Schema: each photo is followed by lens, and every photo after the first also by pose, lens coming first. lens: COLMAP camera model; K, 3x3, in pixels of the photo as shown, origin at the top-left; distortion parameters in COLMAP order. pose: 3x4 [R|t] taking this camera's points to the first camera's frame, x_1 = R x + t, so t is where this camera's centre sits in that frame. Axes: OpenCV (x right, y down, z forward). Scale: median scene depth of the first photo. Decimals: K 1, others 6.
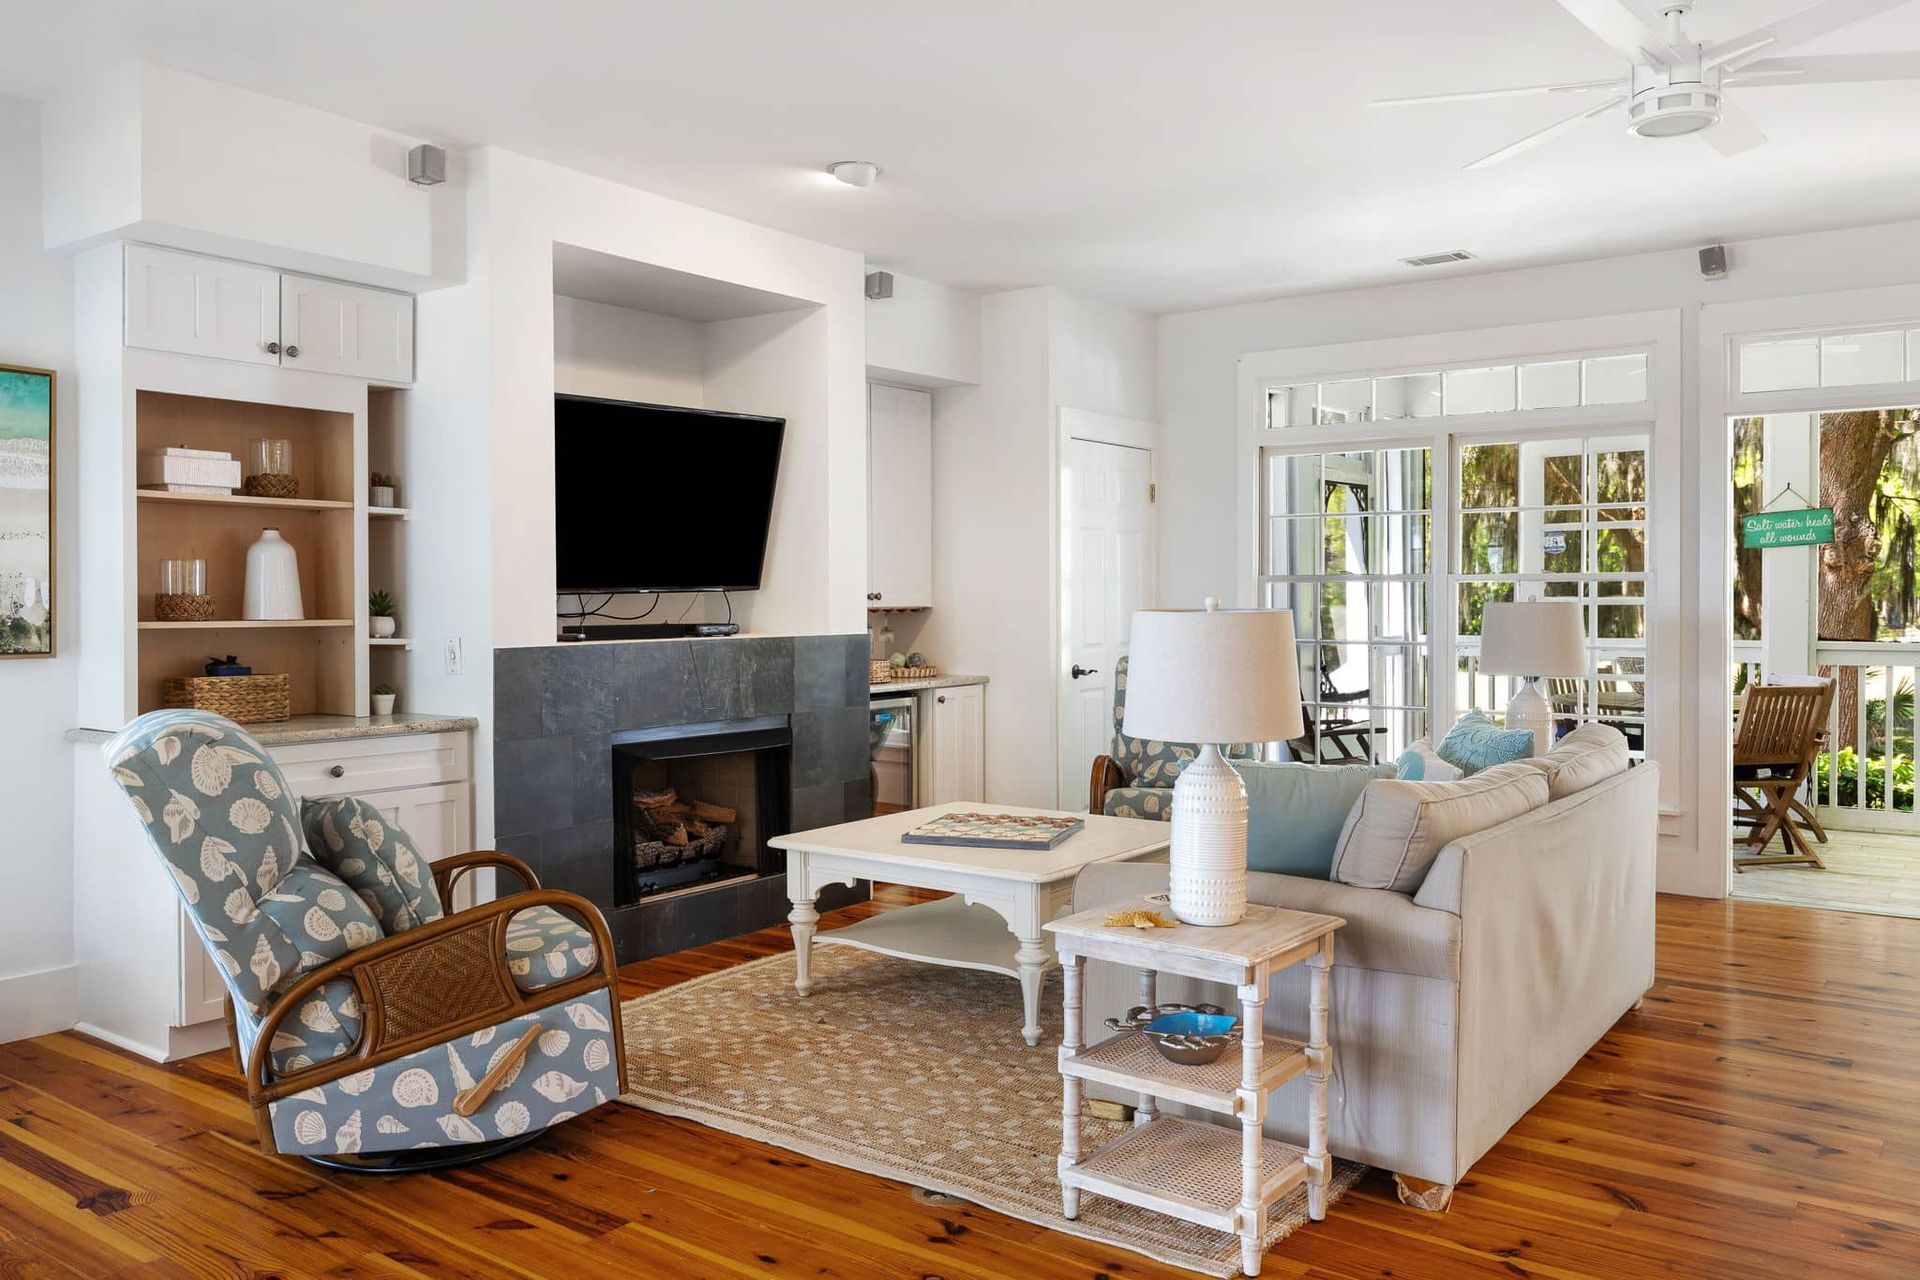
lens RADIAL K [[1475.2, 0, 958.4], [0, 1475.2, 609.4], [0, 0, 1]] dist [0.017558, -0.016103]
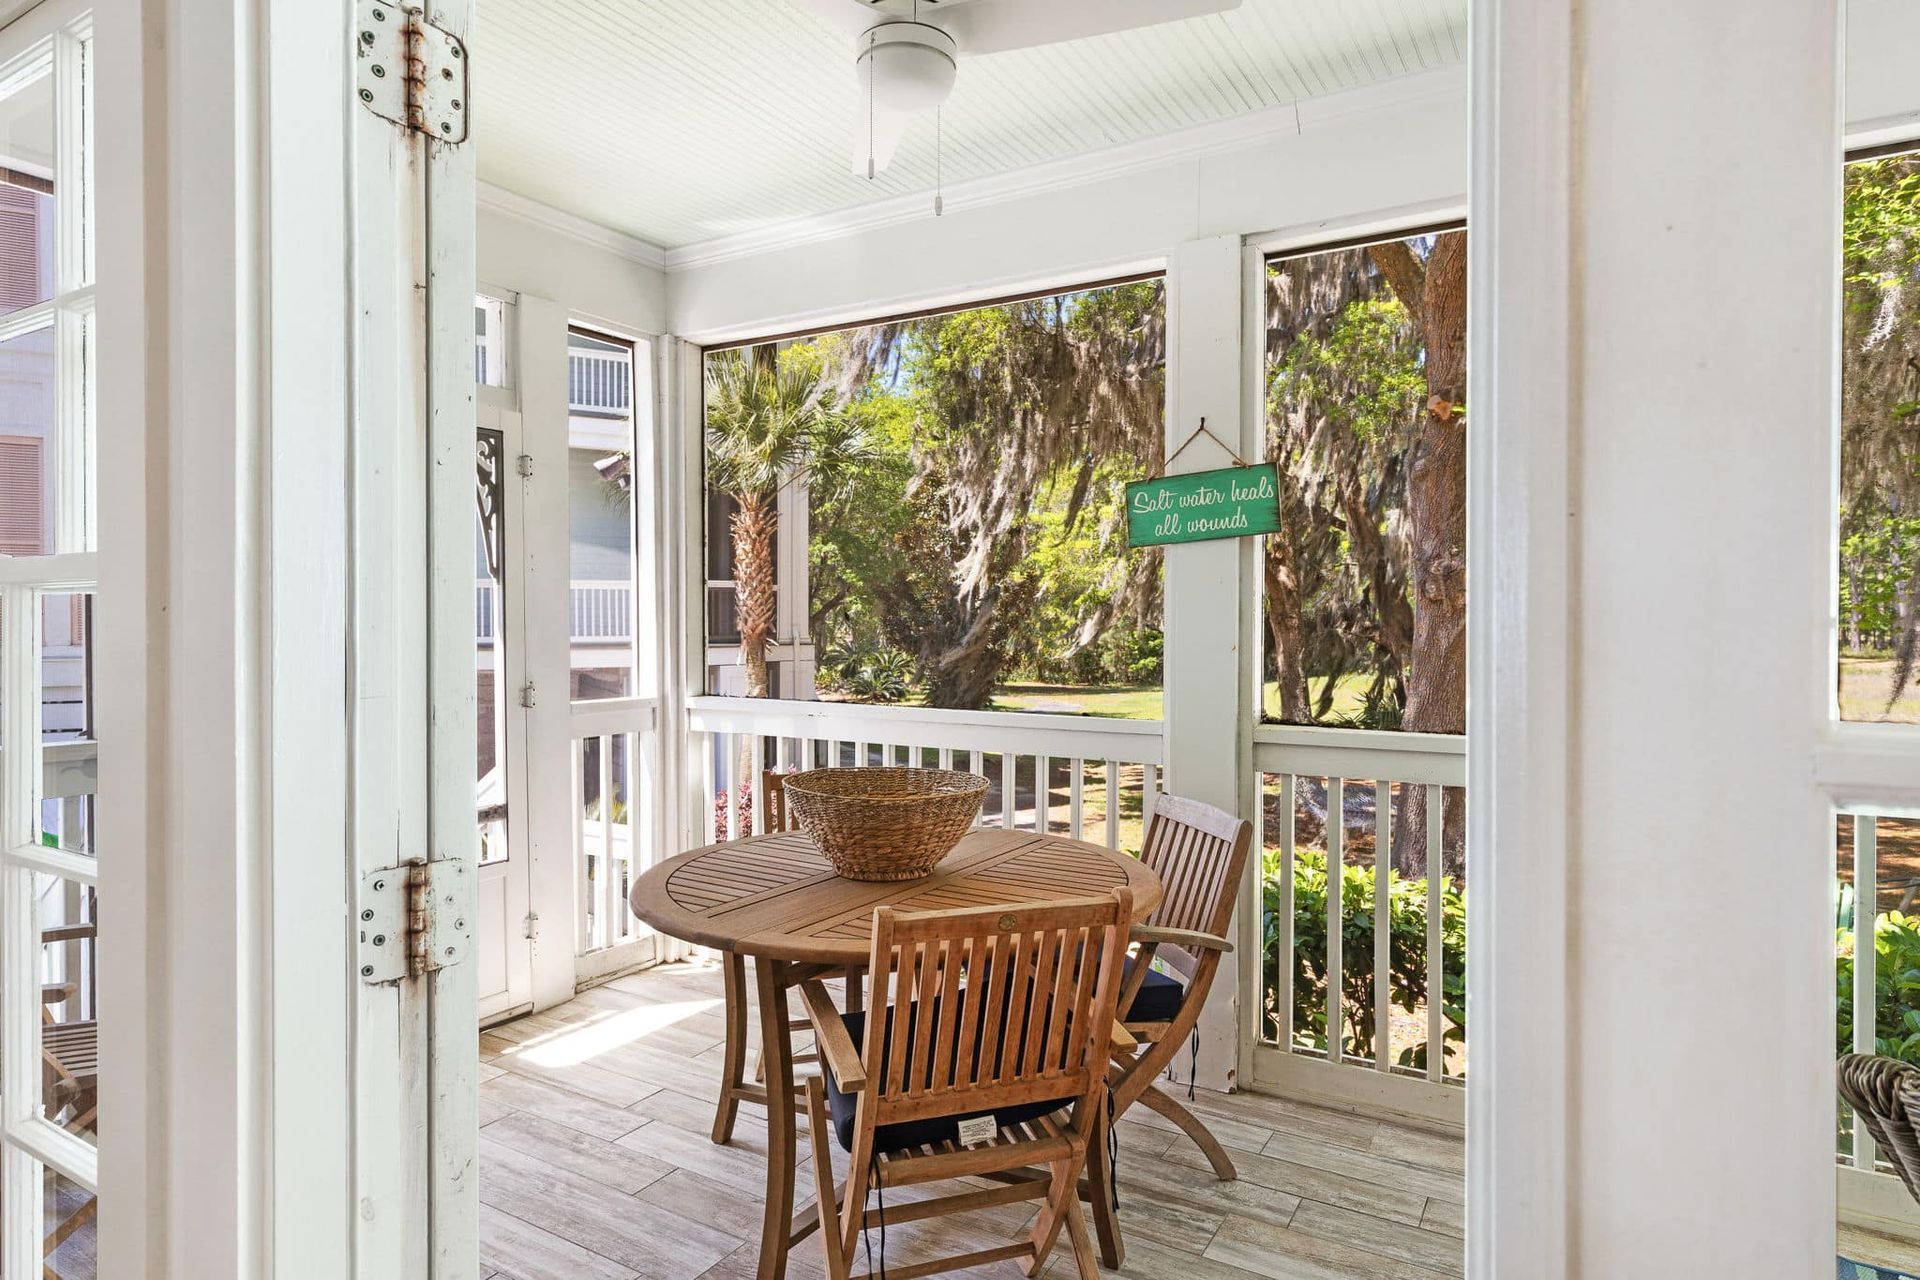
lens RADIAL K [[1054.6, 0, 973.9], [0, 1054.6, 635.7], [0, 0, 1]] dist [-0.007227, 0.004830]
pose [[0.996905, 0.002790, 0.078560, 0.451190], [-0.002836, 0.999996, 0.000473, -0.009838], [-0.078558, -0.000694, 0.996909, 0.639744]]
